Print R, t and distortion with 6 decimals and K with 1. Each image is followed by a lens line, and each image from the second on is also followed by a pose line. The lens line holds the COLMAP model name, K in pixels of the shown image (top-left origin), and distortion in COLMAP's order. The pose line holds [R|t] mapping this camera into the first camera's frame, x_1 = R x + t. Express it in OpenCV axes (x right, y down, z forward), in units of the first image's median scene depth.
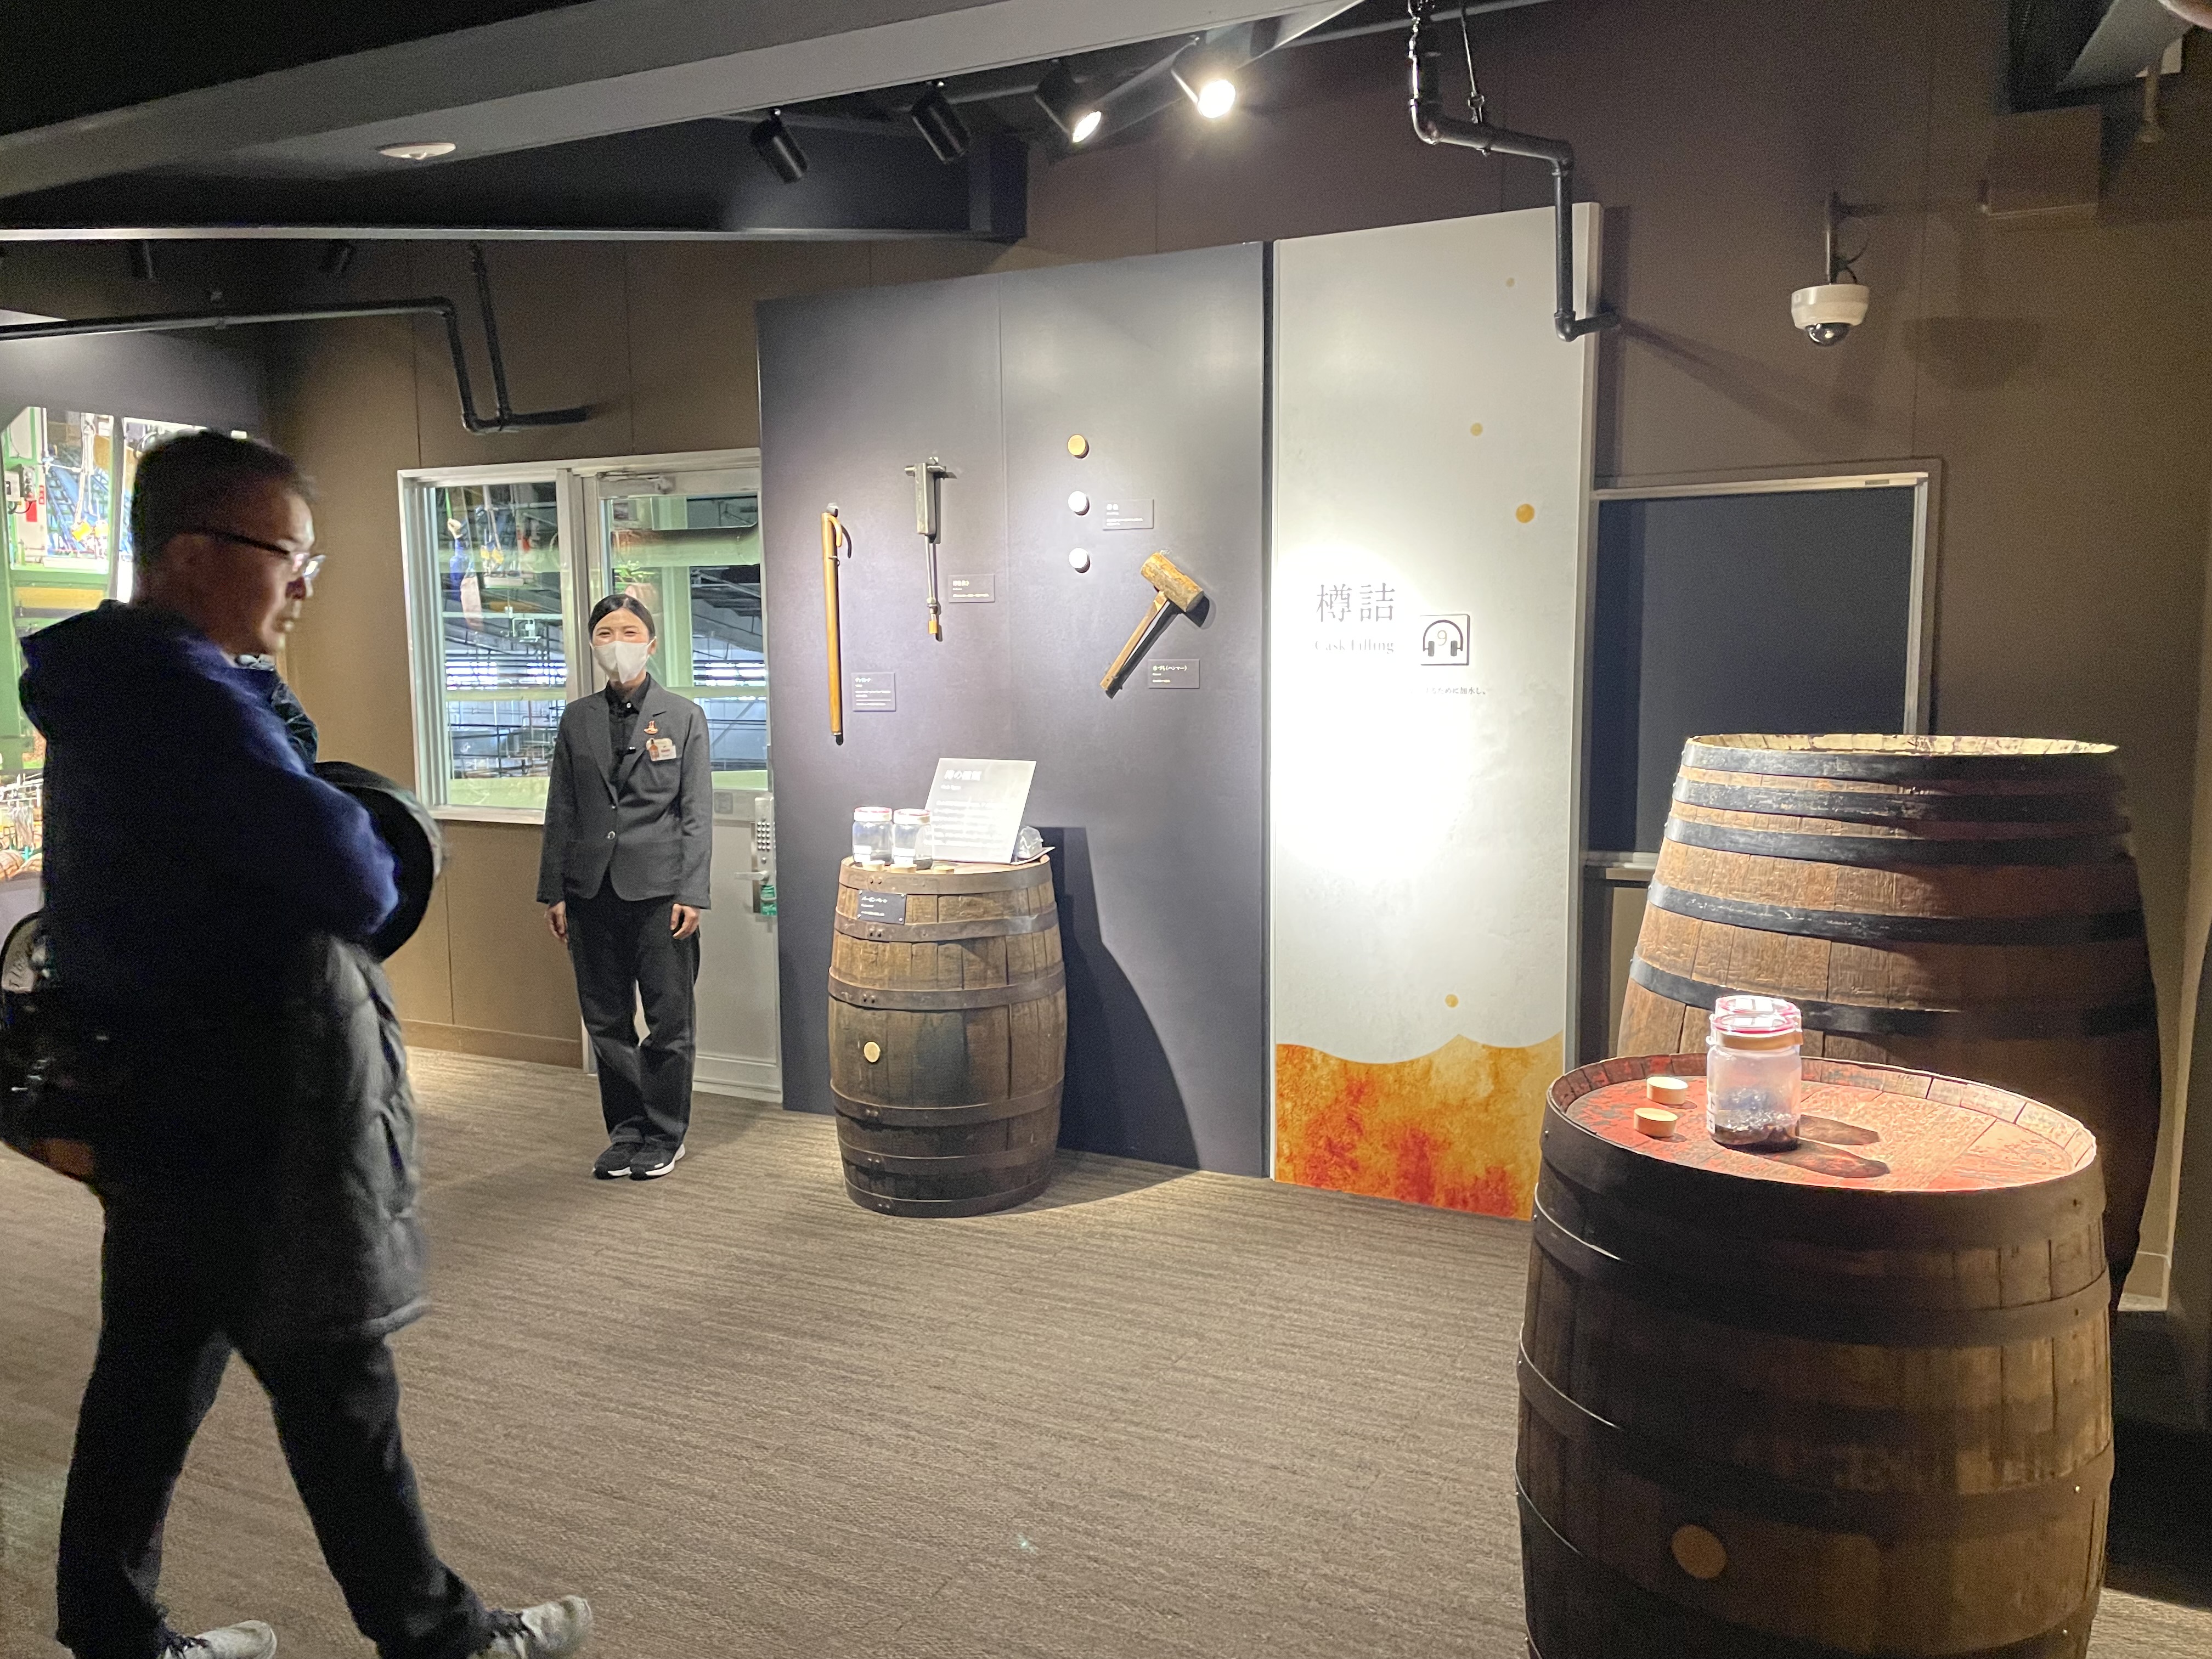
lens RADIAL K [[1697.1, 0, 1117.8], [0, 1697.1, 827.7], [0, 0, 1]] dist [0.096671, -0.119474]
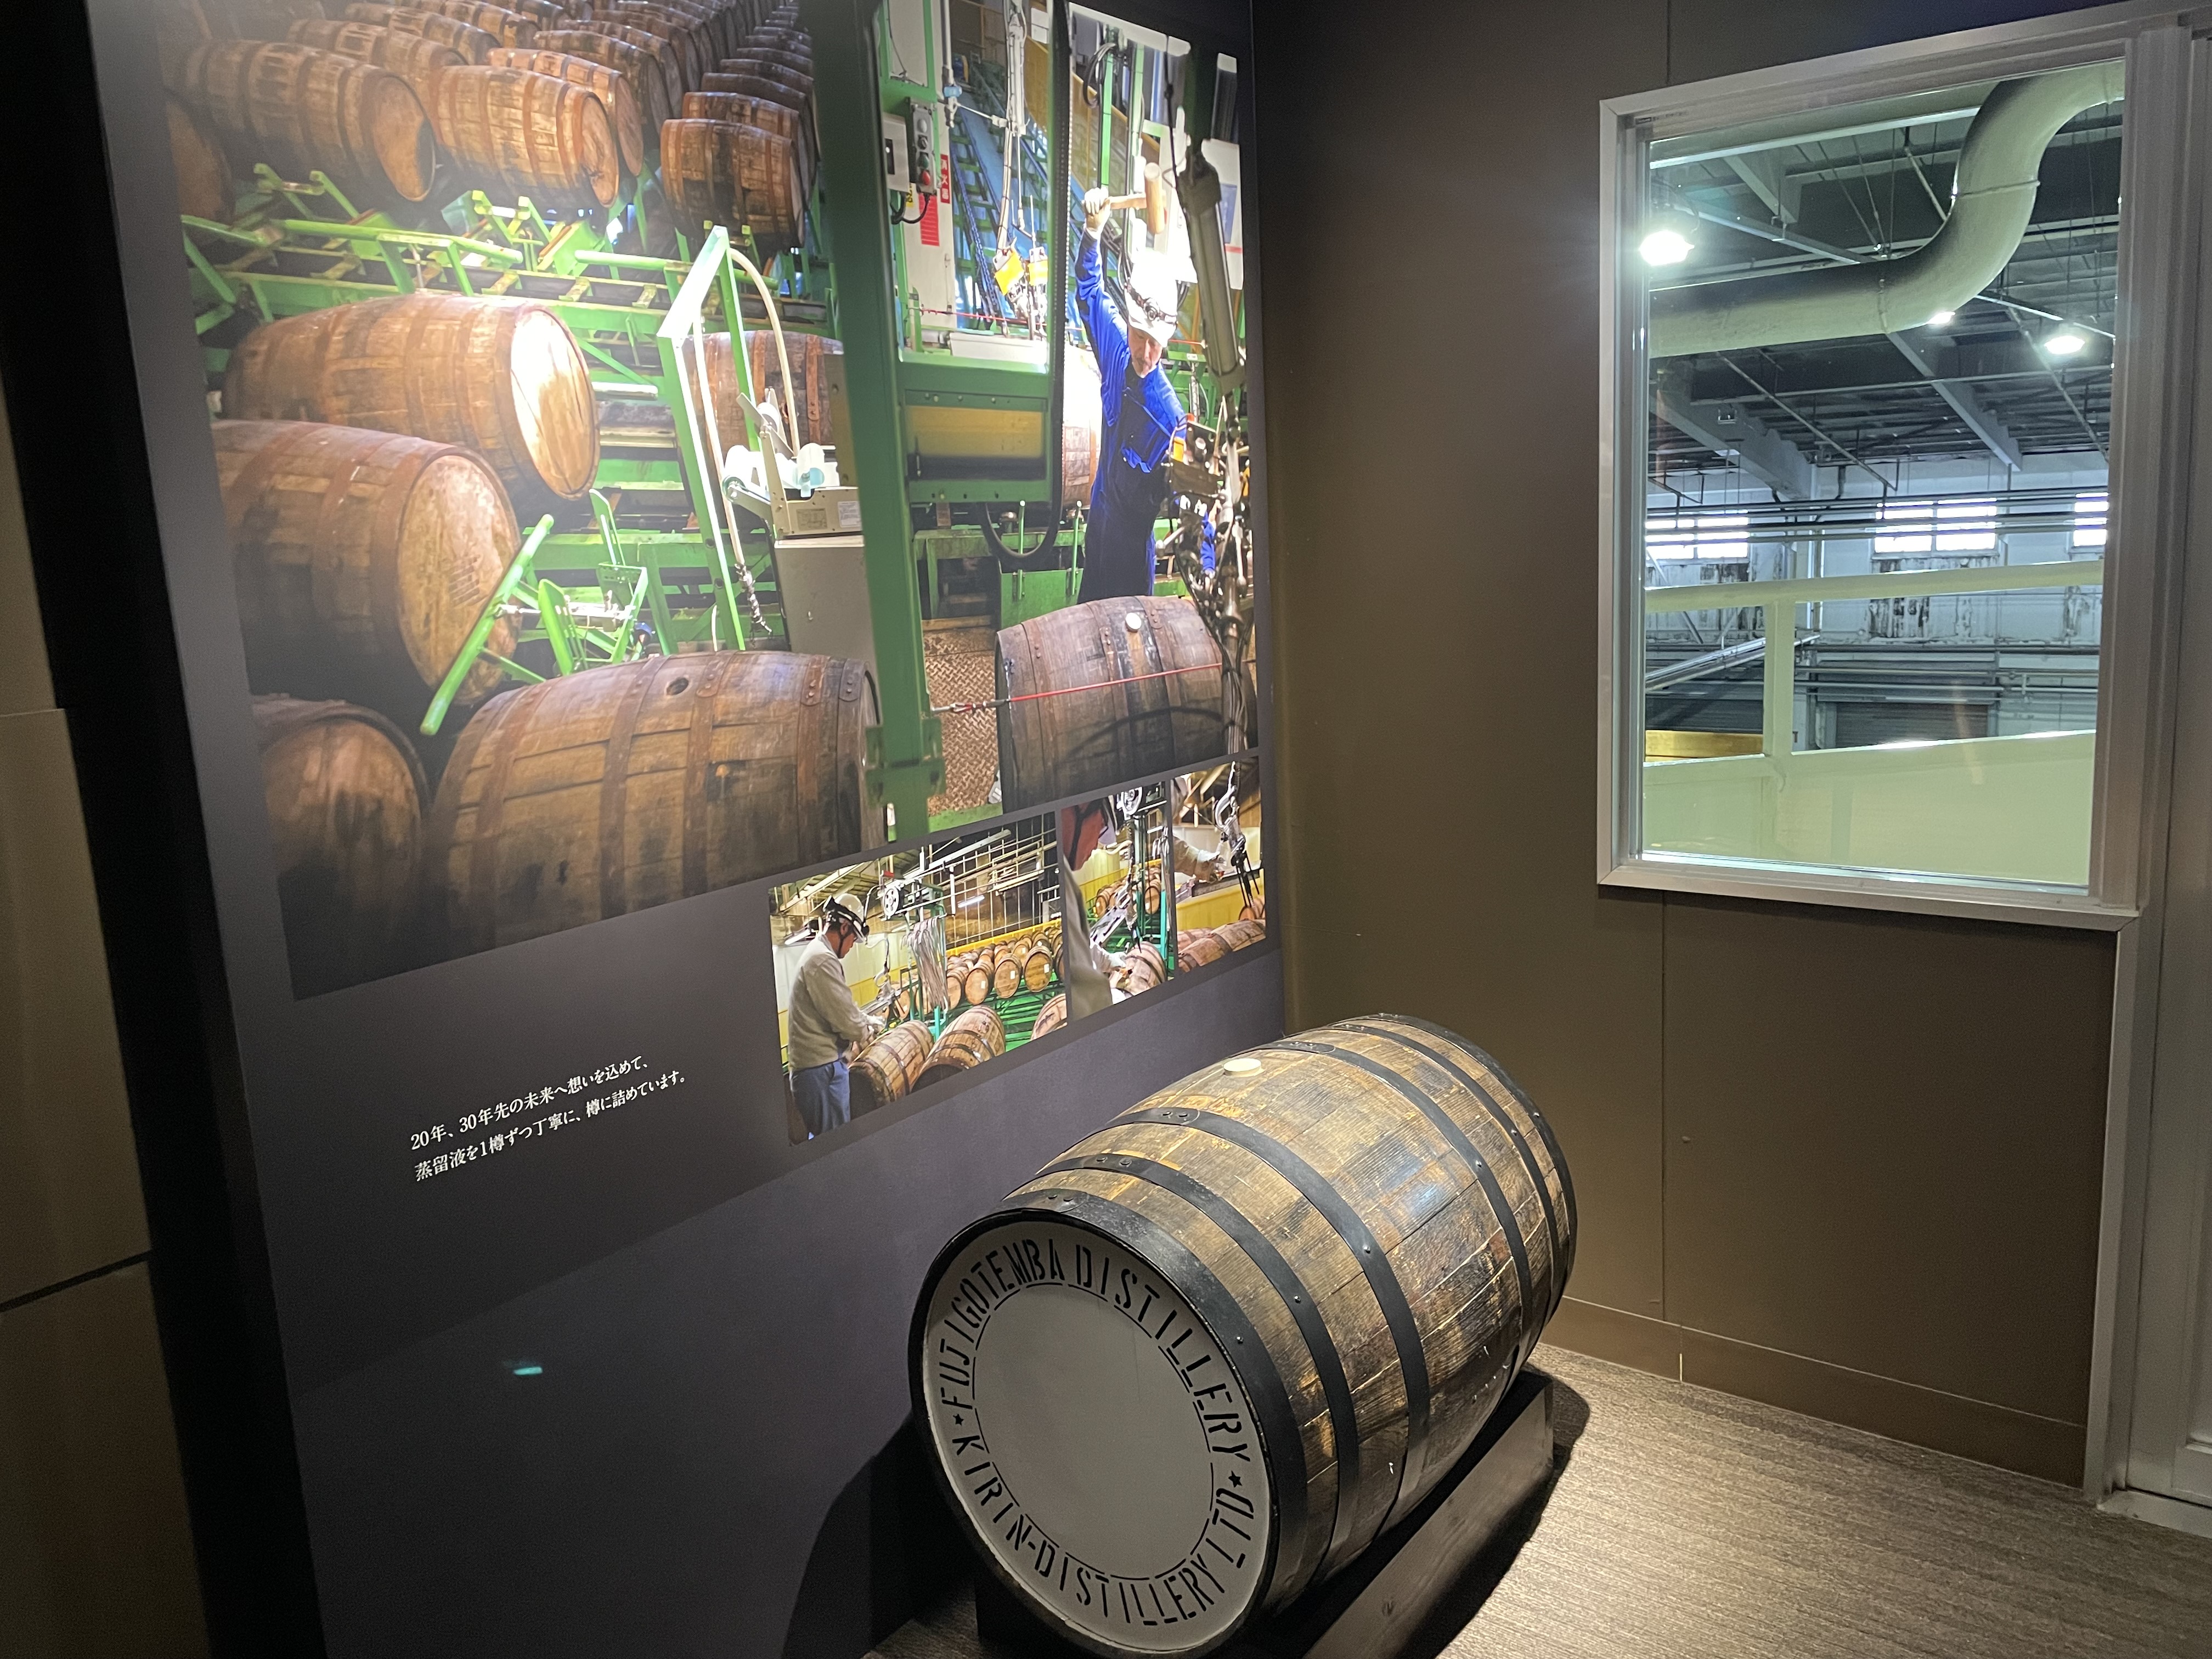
lens RADIAL K [[1697.1, 0, 1089.0], [0, 1697.1, 828.3], [0, 0, 1]] dist [0.096671, -0.119474]
pose [[0.979554, -0.006925, -0.201064, -0.580793], [0.022368, 0.996960, 0.074635, -0.075773], [0.199936, -0.077607, 0.976731, 0.676902]]
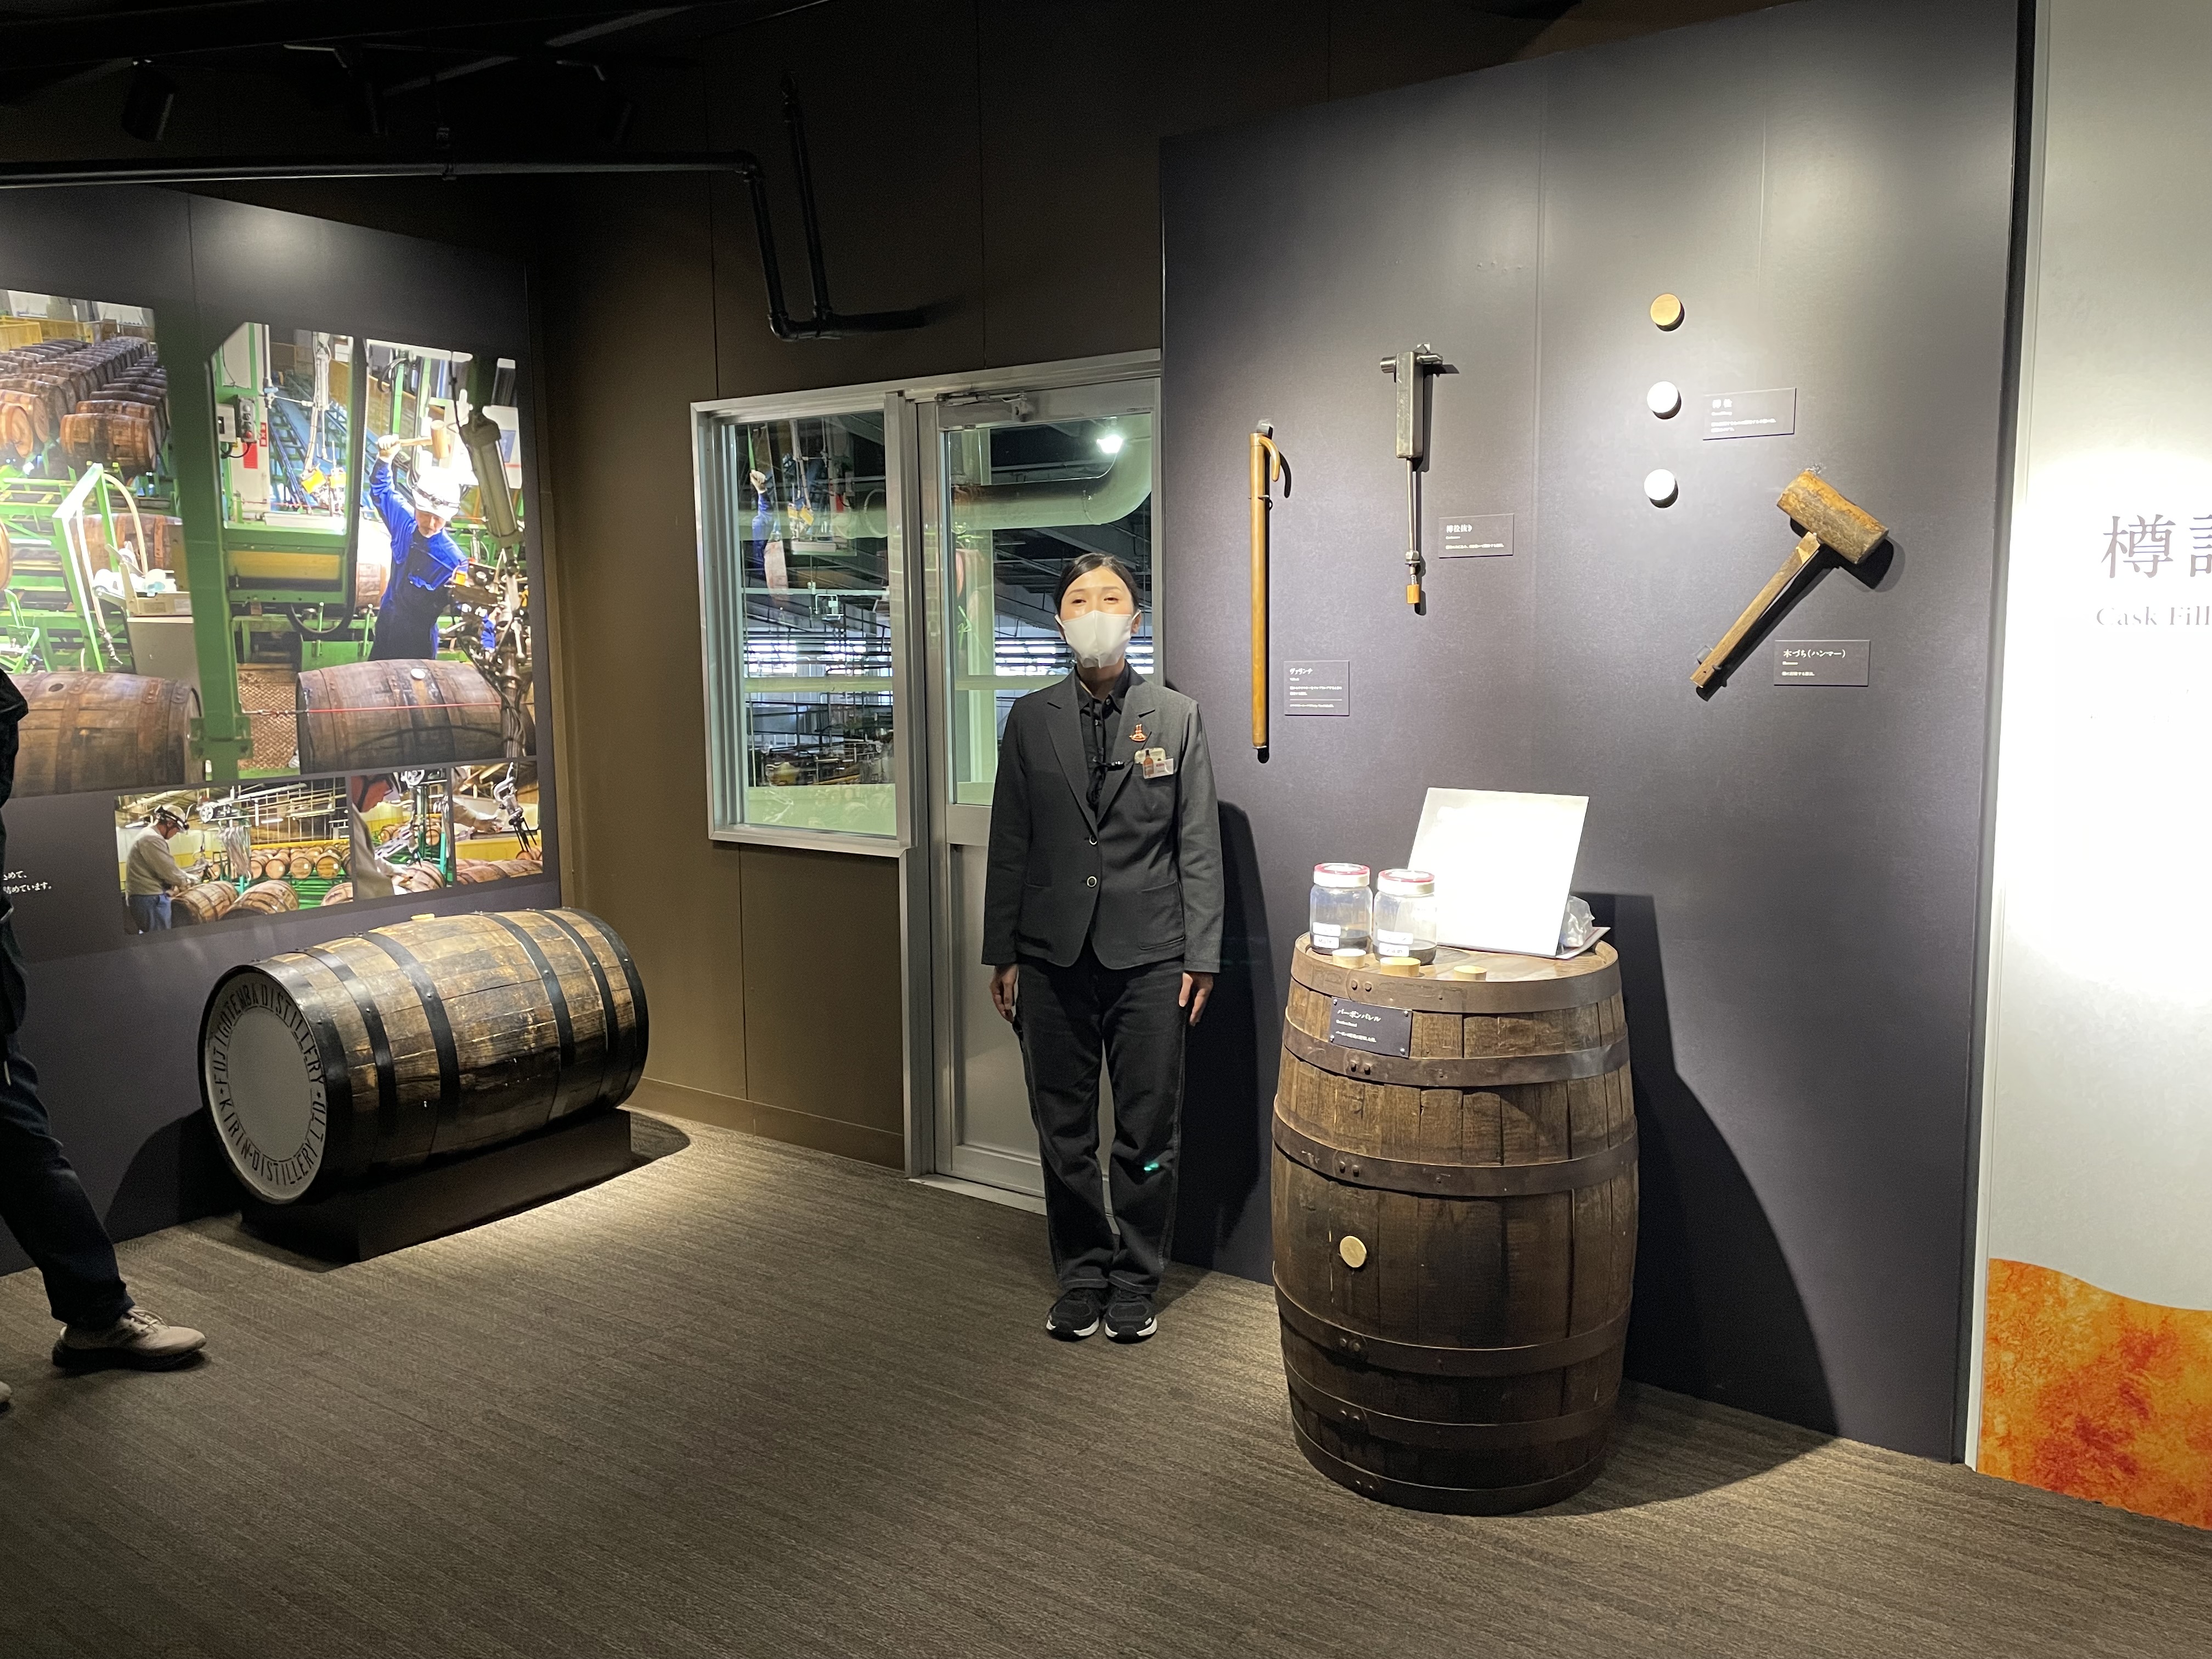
lens RADIAL K [[1697.1, 0, 1118.8], [0, 1697.1, 815.0], [0, 0, 1]] dist [0.096671, -0.119474]
pose [[0.987330, 0.016446, -0.157826, -0.121631], [-0.015403, 0.999851, 0.007831, -0.034351], [0.157931, -0.005301, 0.987436, 0.318809]]
